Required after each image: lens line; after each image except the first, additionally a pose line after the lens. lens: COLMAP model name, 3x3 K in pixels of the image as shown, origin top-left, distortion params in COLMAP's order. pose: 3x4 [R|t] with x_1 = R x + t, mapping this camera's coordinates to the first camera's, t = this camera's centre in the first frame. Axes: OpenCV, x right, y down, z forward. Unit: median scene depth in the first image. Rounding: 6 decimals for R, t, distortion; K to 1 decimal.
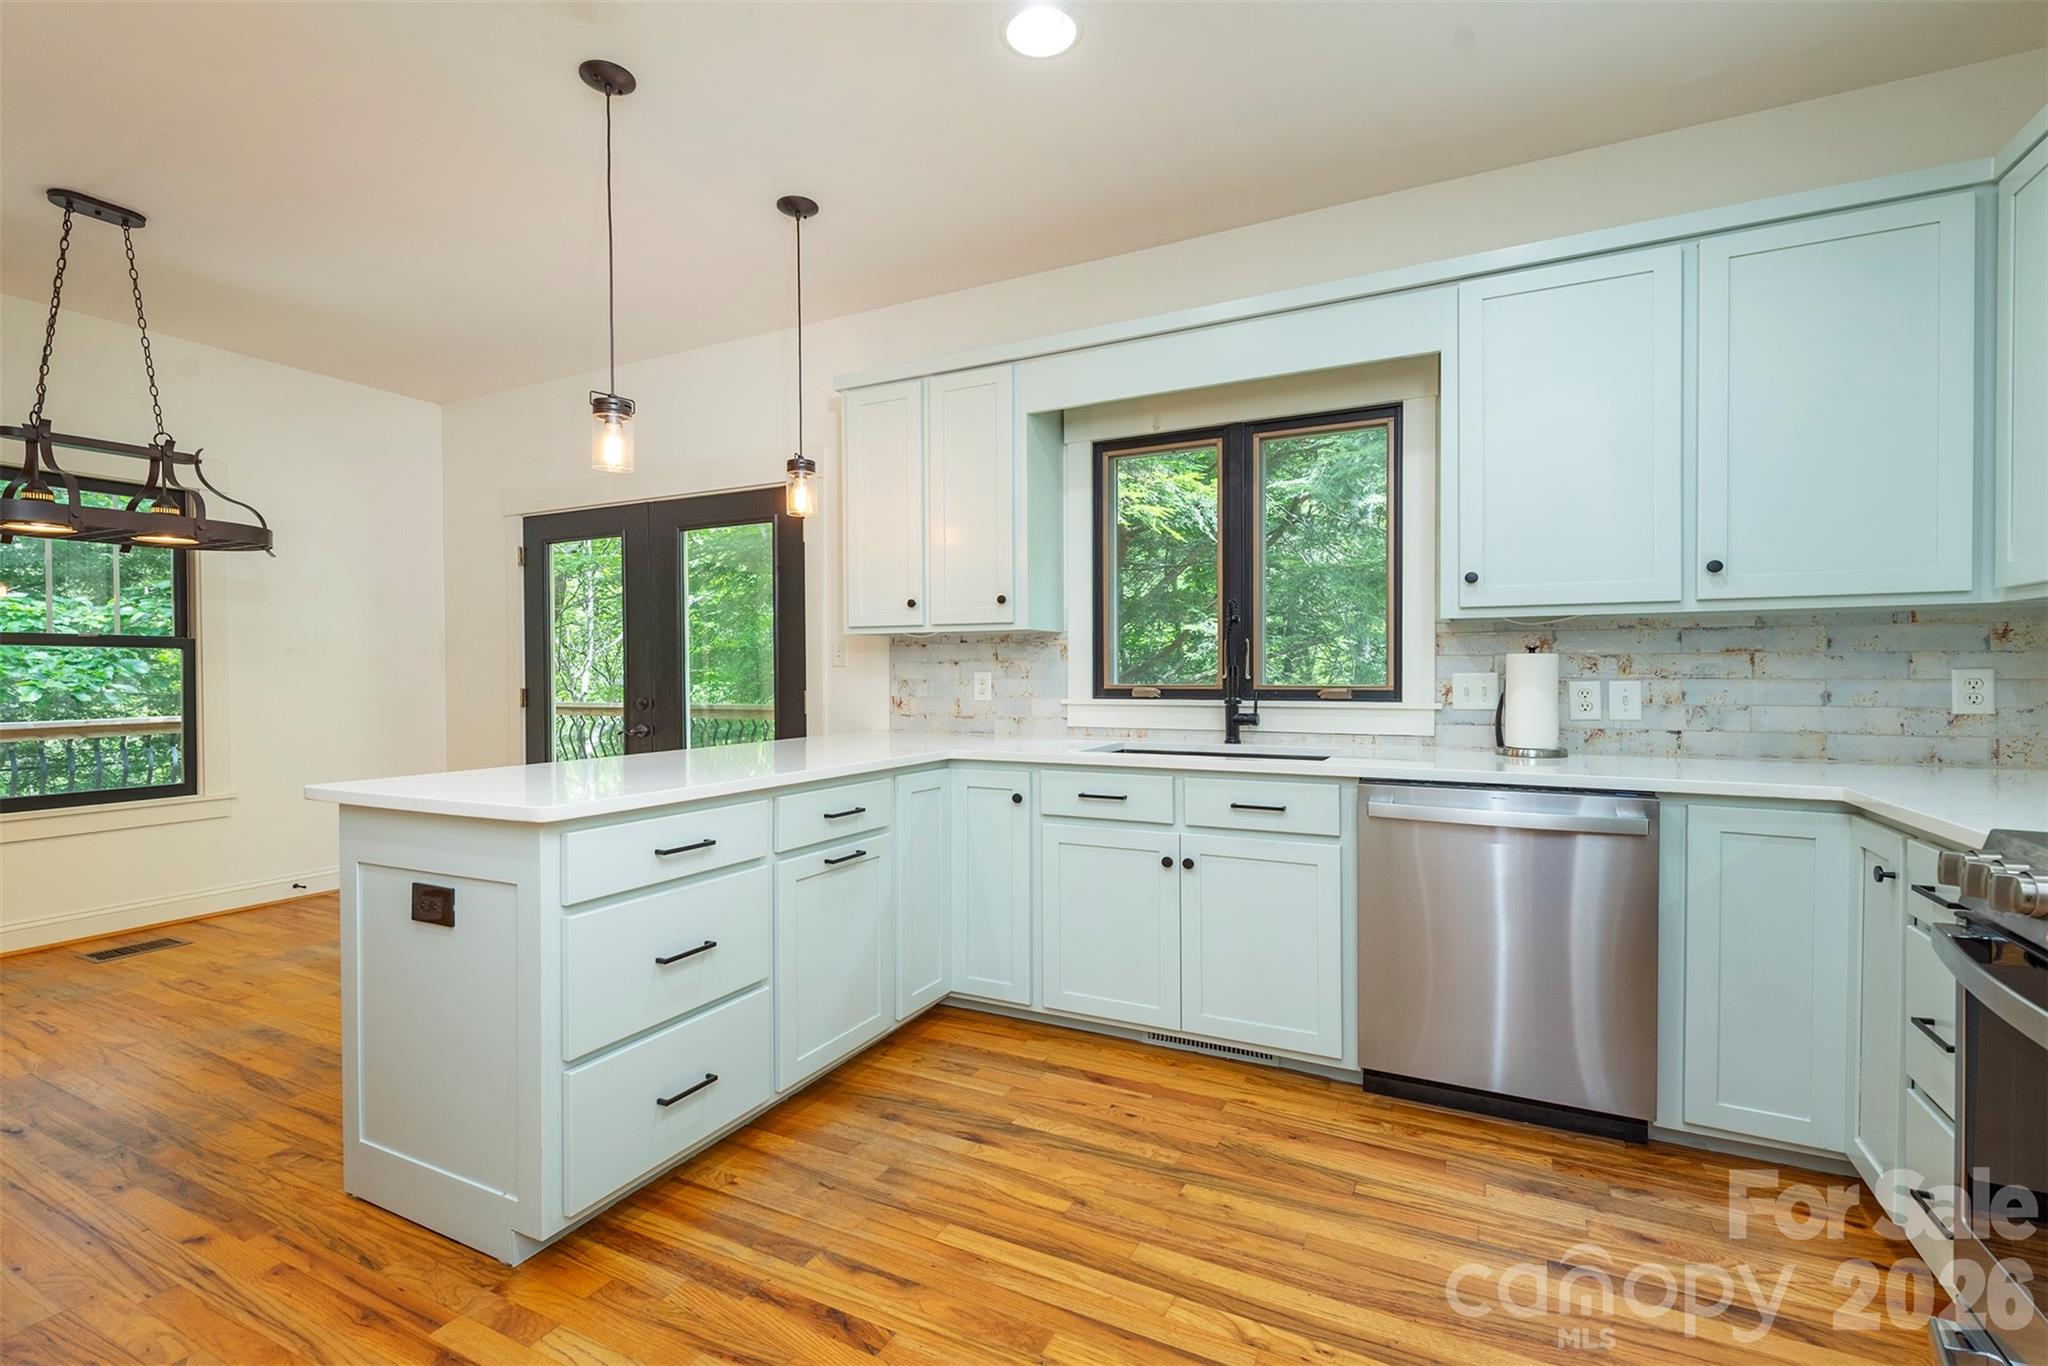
lens RADIAL K [[853.7, 0, 1024.0], [0, 853.7, 683.0], [0, 0, 1]] dist [-0.000302, 0.000113]
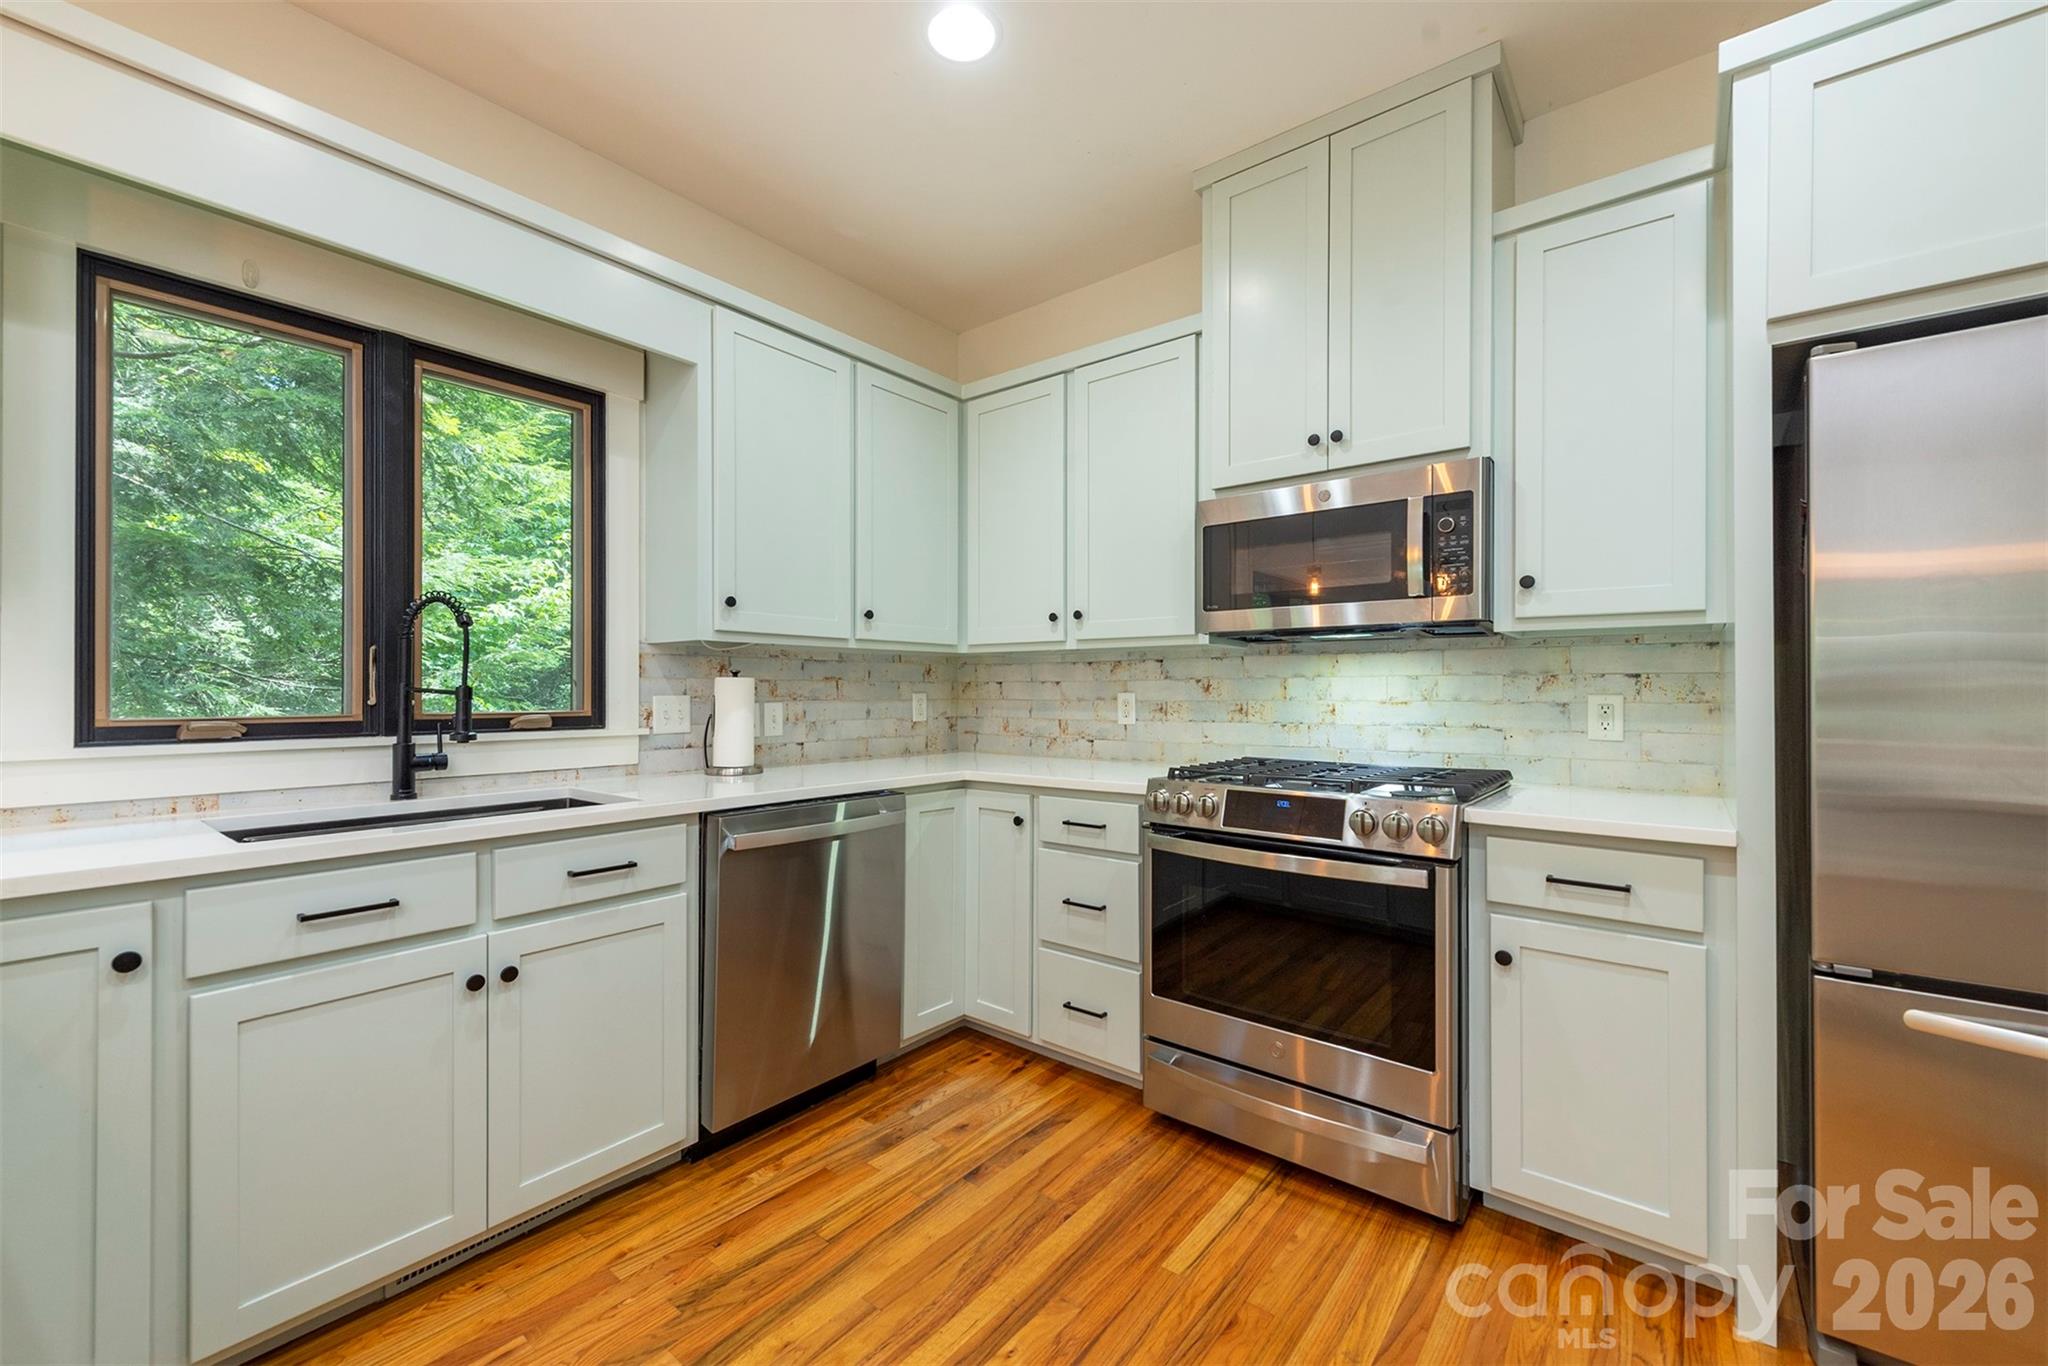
lens RADIAL K [[860.5, 0, 1025.8], [0, 860.5, 689.2], [0, 0, 1]] dist [0.000992, 0.000011]
pose [[0.219467, 0.005062, 0.975607, -0.386643], [0.011008, 0.999910, -0.007664, -0.008258], [-0.975558, 0.012422, 0.219391, 0.428995]]
